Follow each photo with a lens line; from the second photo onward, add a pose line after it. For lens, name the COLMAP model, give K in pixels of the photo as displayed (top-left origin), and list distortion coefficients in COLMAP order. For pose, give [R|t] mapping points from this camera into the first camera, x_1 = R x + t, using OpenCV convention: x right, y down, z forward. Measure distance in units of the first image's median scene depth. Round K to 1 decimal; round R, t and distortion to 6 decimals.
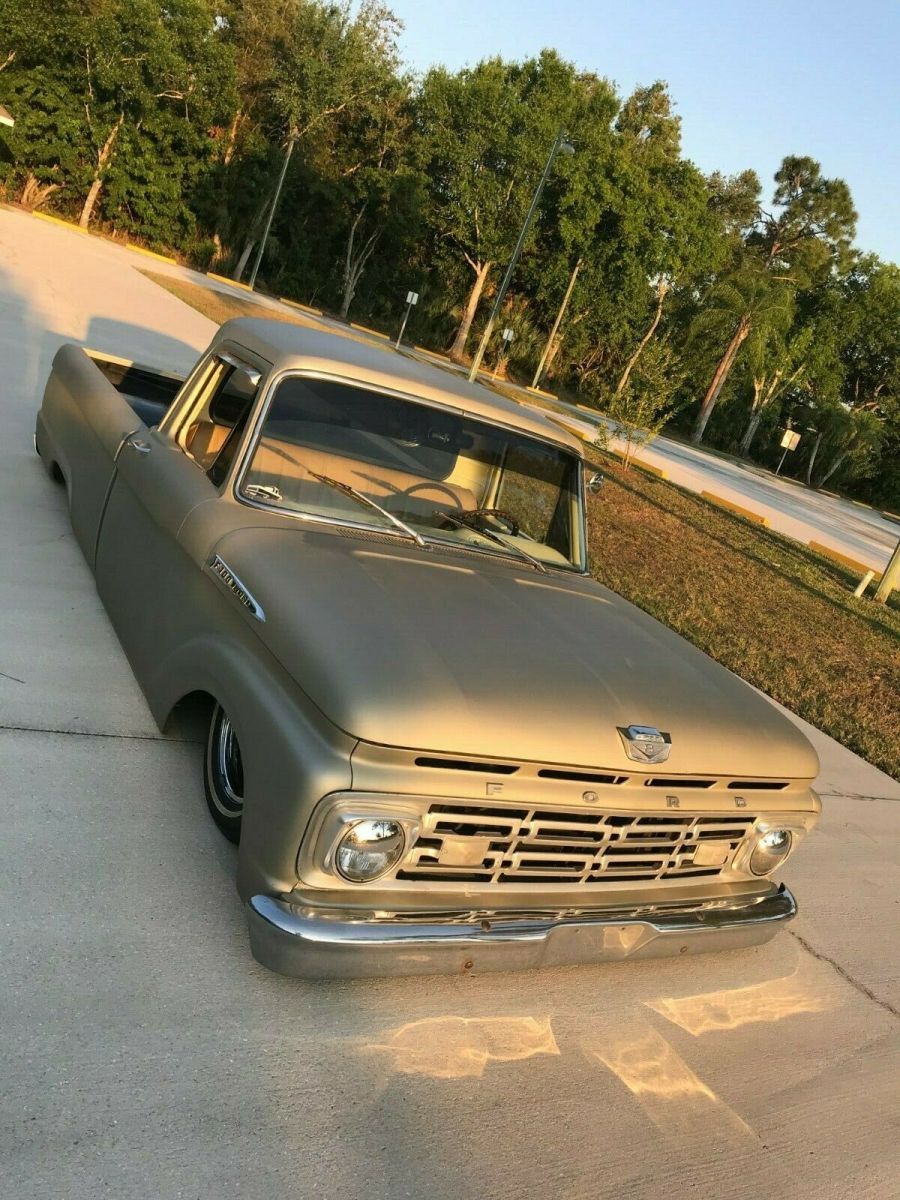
lens RADIAL K [[958.6, 0, 465.4], [0, 958.6, 605.5], [0, 0, 1]] dist [0.012062, -0.002210]
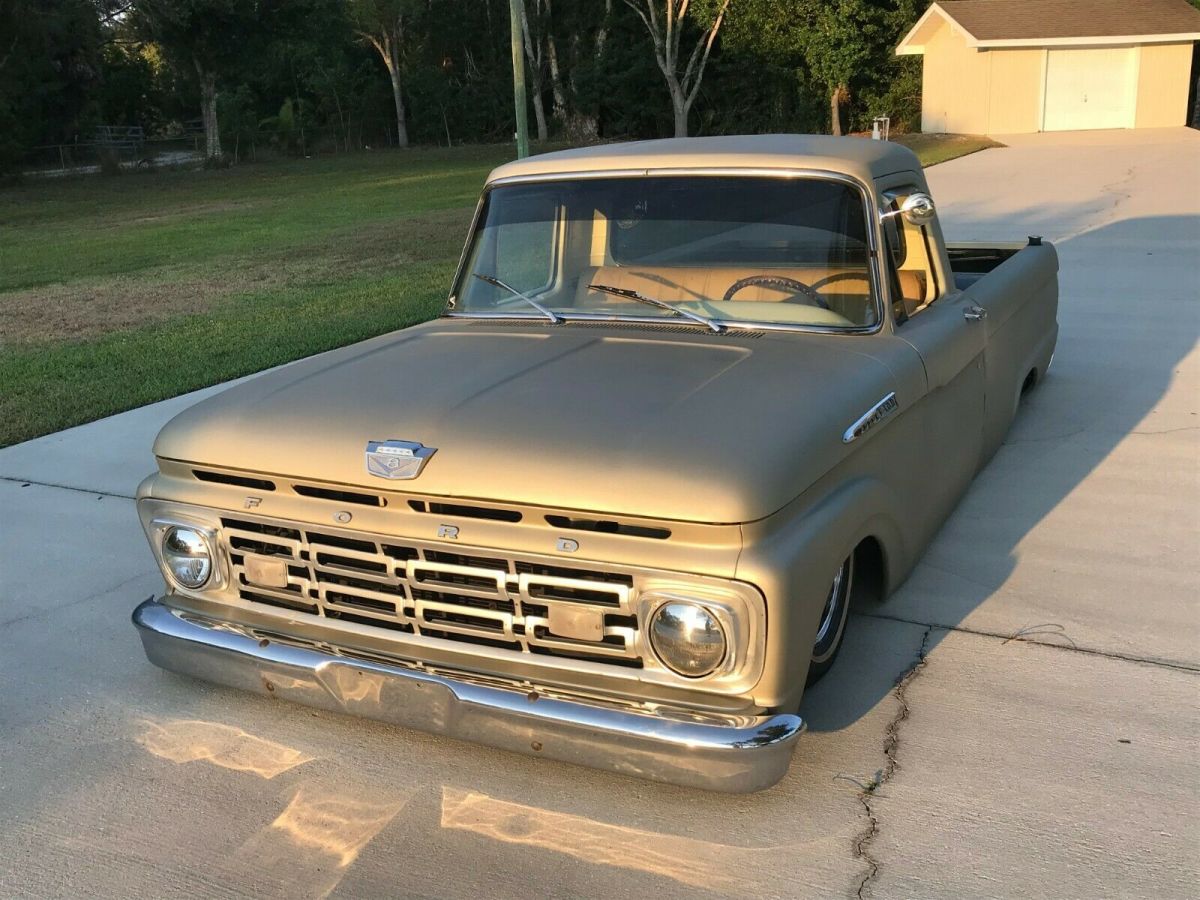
lens RADIAL K [[1176.4, 0, 600.0], [0, 1176.4, 450.0], [0, 0, 1]] dist [0.049638, -0.029368]
pose [[0.509951, -0.131078, -0.850158, 0.484392], [-0.005527, 0.987802, -0.155616, 0.122627], [0.860186, 0.084055, 0.503006, 0.250516]]
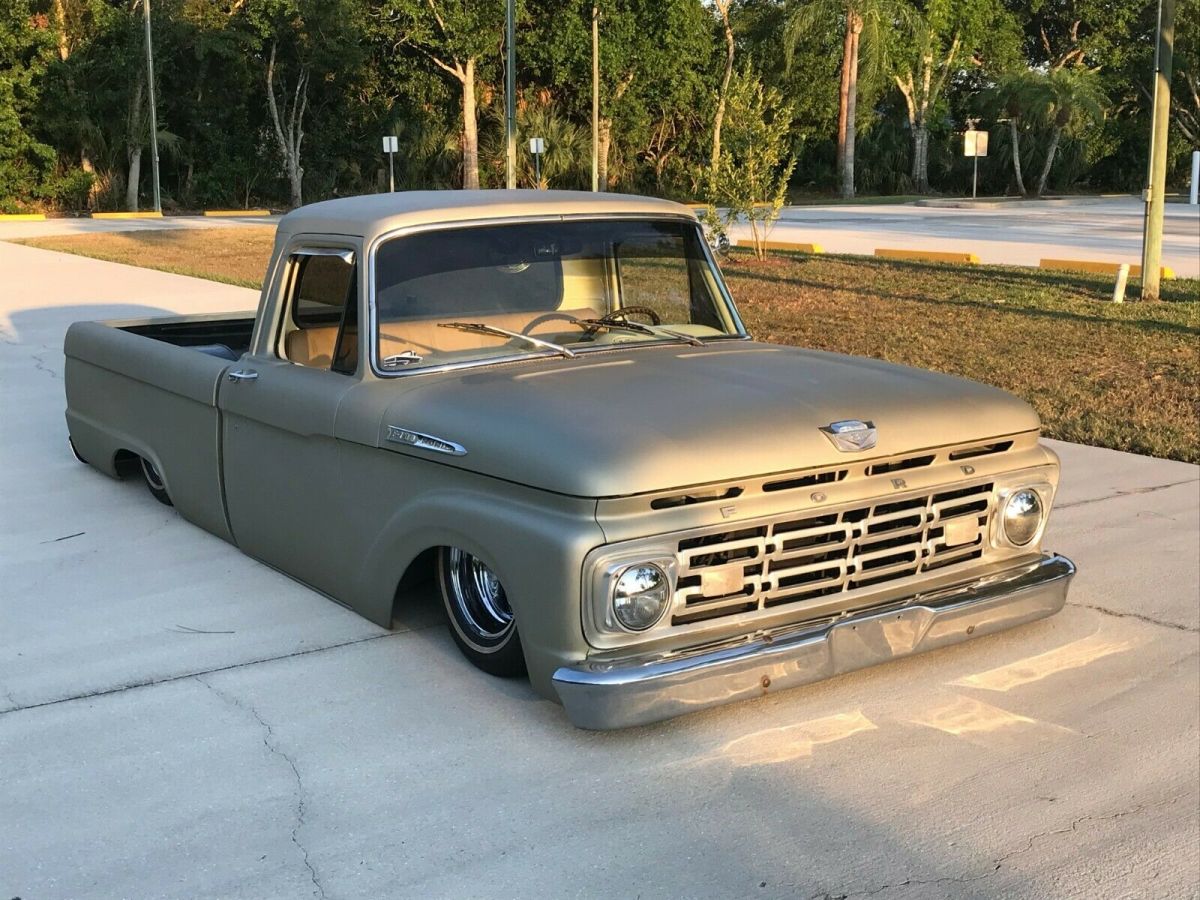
lens RADIAL K [[1461.6, 0, 600.0], [0, 1461.6, 450.0], [0, 0, 1]] dist [0.095794, -0.231235]
pose [[0.936343, -0.350716, 0.016124, -0.039427], [0.350966, 0.933837, -0.069069, 0.070232], [0.009166, 0.070331, 0.997482, -0.235079]]
